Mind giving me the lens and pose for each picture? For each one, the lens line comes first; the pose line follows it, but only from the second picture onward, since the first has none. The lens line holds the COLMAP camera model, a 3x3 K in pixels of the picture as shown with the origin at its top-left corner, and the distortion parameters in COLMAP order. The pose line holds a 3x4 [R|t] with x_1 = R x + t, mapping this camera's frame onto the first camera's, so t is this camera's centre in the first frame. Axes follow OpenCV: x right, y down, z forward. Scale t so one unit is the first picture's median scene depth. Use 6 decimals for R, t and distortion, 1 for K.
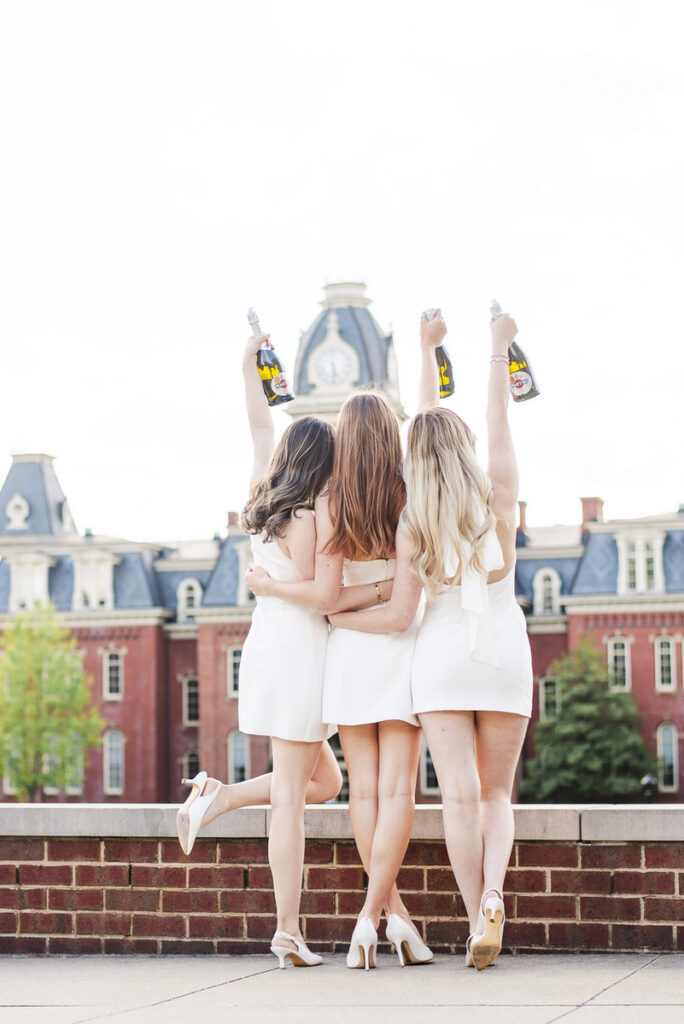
lens RADIAL K [[2348.9, 0, 342.0], [0, 2348.9, 512.0], [0, 0, 1]] dist [0.023427, 0.440554]
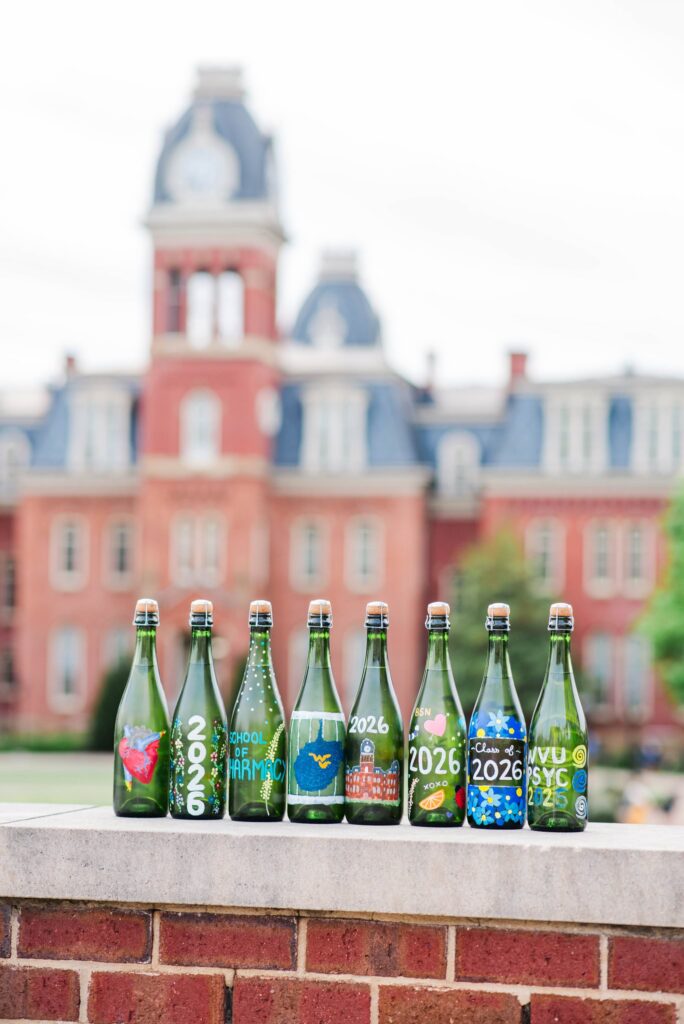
lens RADIAL K [[2348.9, 0, 342.0], [0, 2348.9, 512.0], [0, 0, 1]] dist [0.023427, 0.440554]
pose [[0.997699, 0.031551, 0.060013, 0.000858], [-0.034047, 0.998577, 0.041037, 0.018935], [-0.058633, -0.042986, 0.997354, 0.213158]]
